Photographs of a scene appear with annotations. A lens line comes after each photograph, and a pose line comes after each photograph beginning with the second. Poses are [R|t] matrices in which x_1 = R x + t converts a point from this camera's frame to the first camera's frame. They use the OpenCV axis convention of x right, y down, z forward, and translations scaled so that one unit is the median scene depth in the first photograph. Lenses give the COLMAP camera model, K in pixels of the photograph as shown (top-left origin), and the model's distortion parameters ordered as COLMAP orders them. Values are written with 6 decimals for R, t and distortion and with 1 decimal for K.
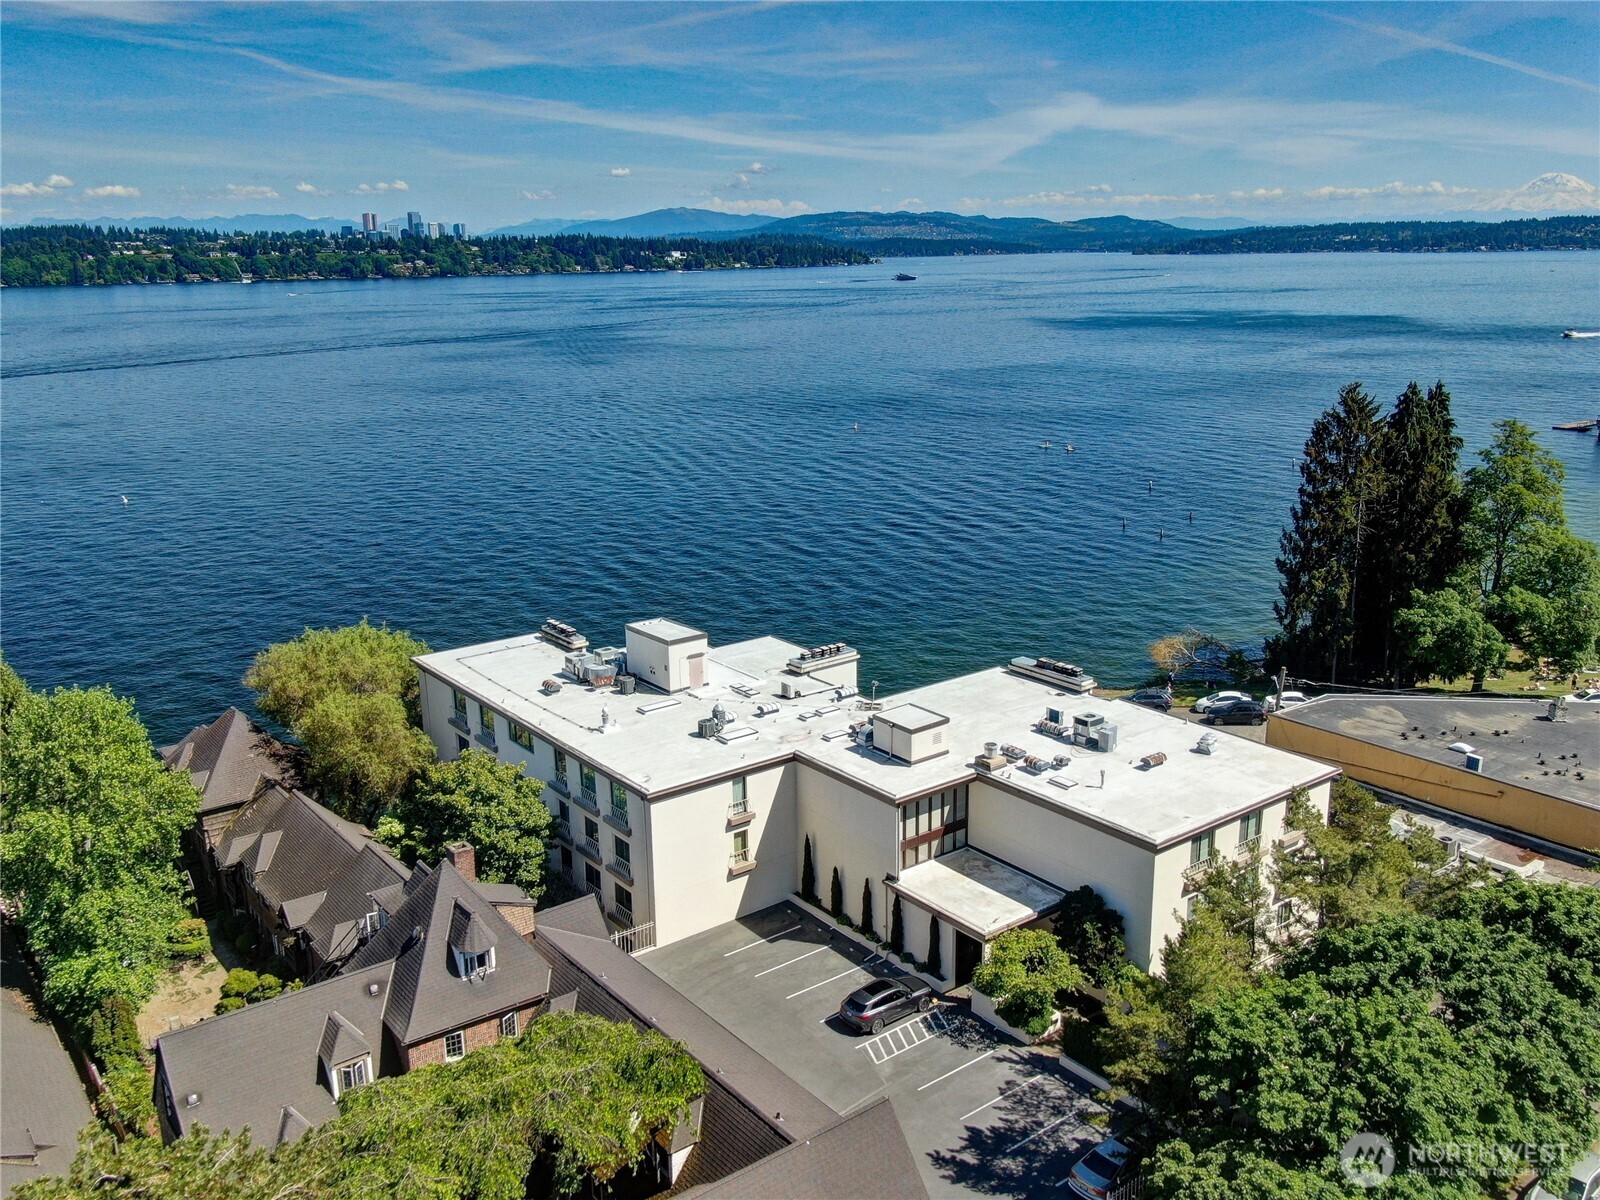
lens RADIAL K [[1355.2, 0, 800.0], [0, 1355.2, 600.0], [0, 0, 1]] dist [0.005072, -0.000737]
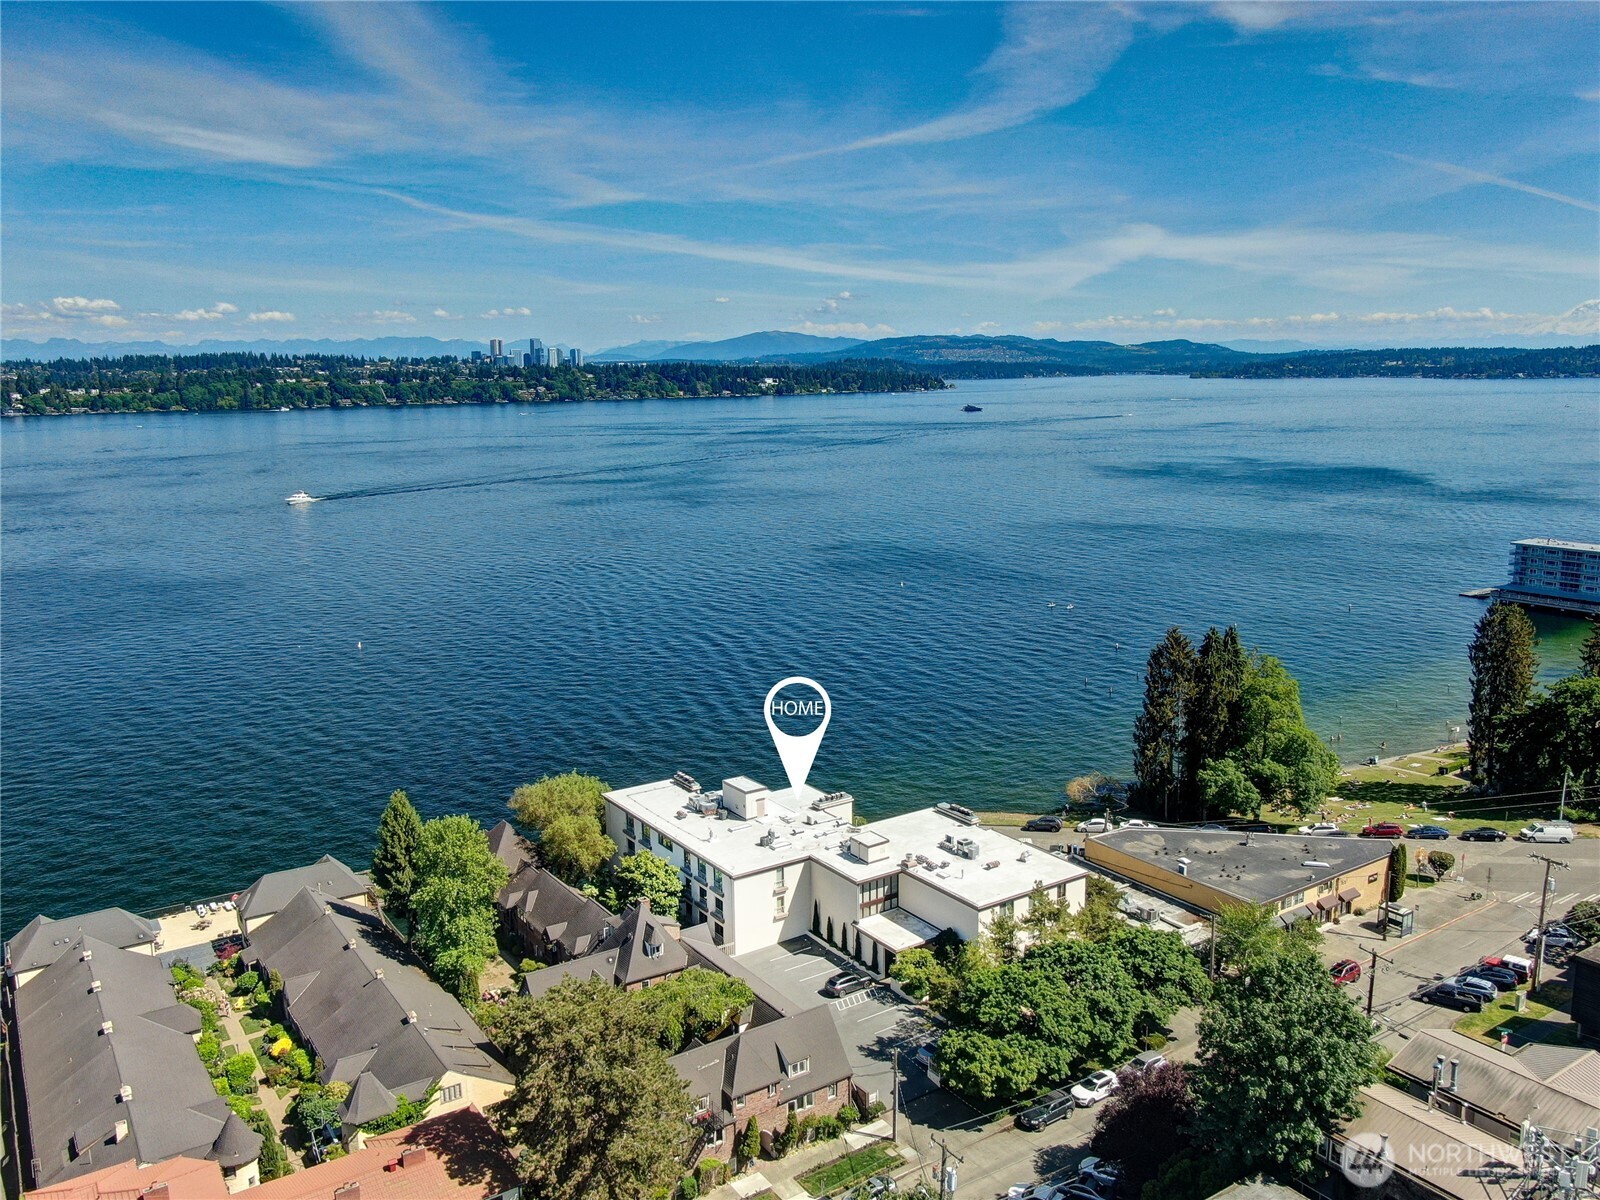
lens RADIAL K [[1281.7, 0, 800.0], [0, 1281.7, 600.0], [0, 0, 1]] dist [-0.009107, 0.003017]
pose [[0.997871, 0.011516, -0.064190, 0.080688], [-0.015945, 0.997495, -0.068914, -0.104779], [0.063235, 0.069790, 0.995555, -0.706159]]
